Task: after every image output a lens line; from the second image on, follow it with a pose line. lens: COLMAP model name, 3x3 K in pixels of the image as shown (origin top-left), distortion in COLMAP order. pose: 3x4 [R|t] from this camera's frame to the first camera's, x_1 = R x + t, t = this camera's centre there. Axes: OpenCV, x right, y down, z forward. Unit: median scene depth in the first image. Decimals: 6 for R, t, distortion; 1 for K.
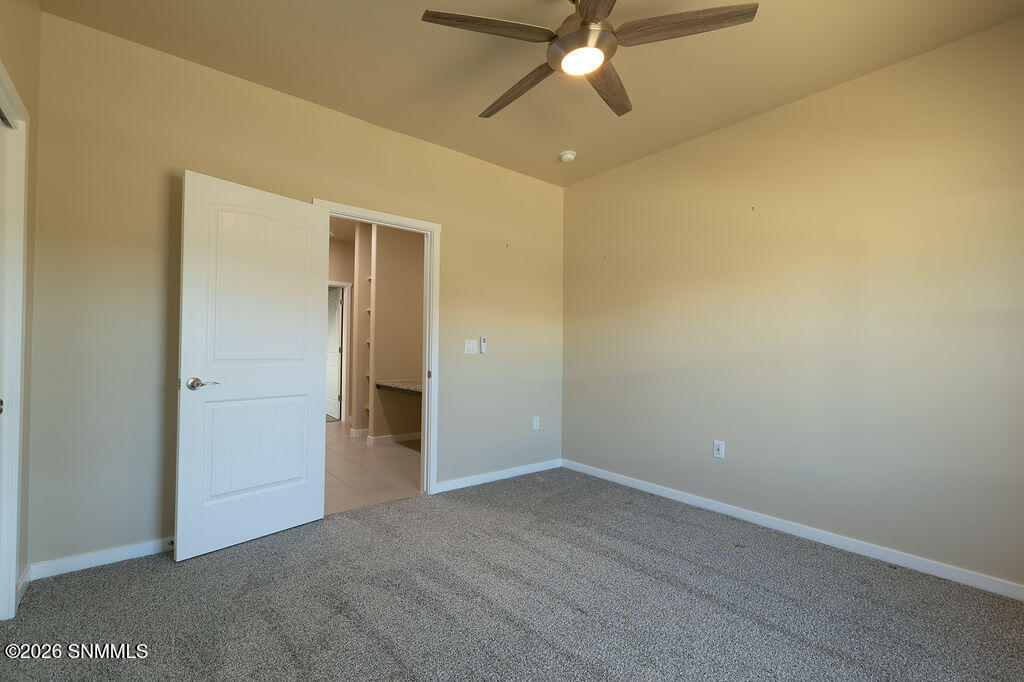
lens RADIAL K [[454.7, 0, 511.0], [0, 454.7, 337.1], [0, 0, 1]] dist [0.002494, -0.001422]
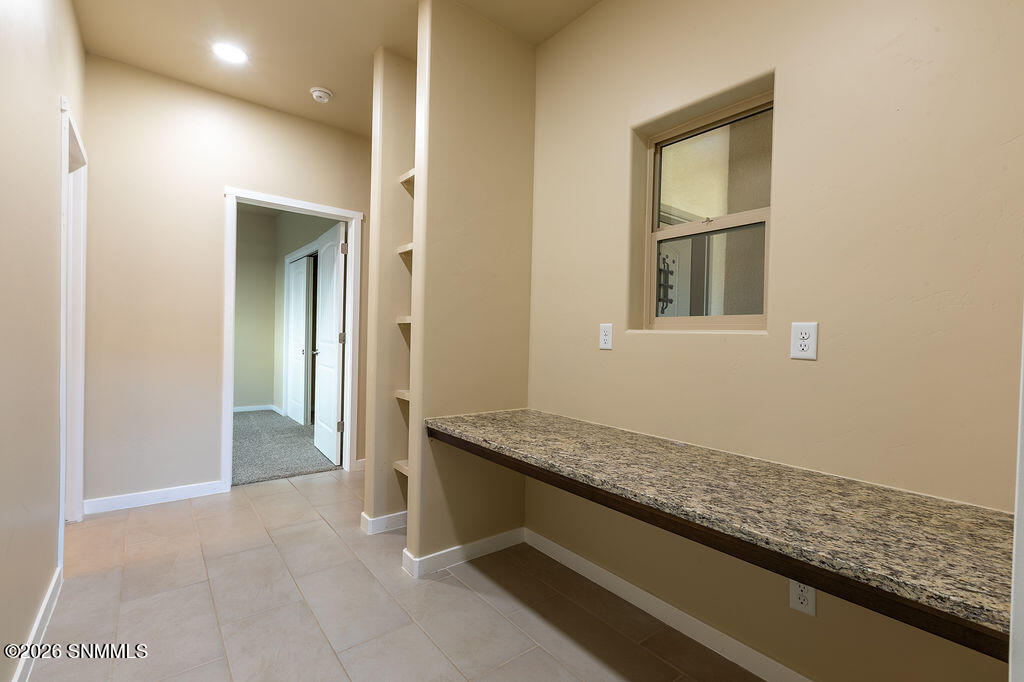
lens RADIAL K [[454.7, 0, 514.1], [0, 454.7, 344.1], [0, 0, 1]] dist [0.002494, -0.001422]
pose [[0.999736, 0.022743, -0.003210, -0.203280], [-0.022566, 0.998629, 0.047233, 0.008242], [0.004279, -0.047148, 0.998879, 0.554558]]
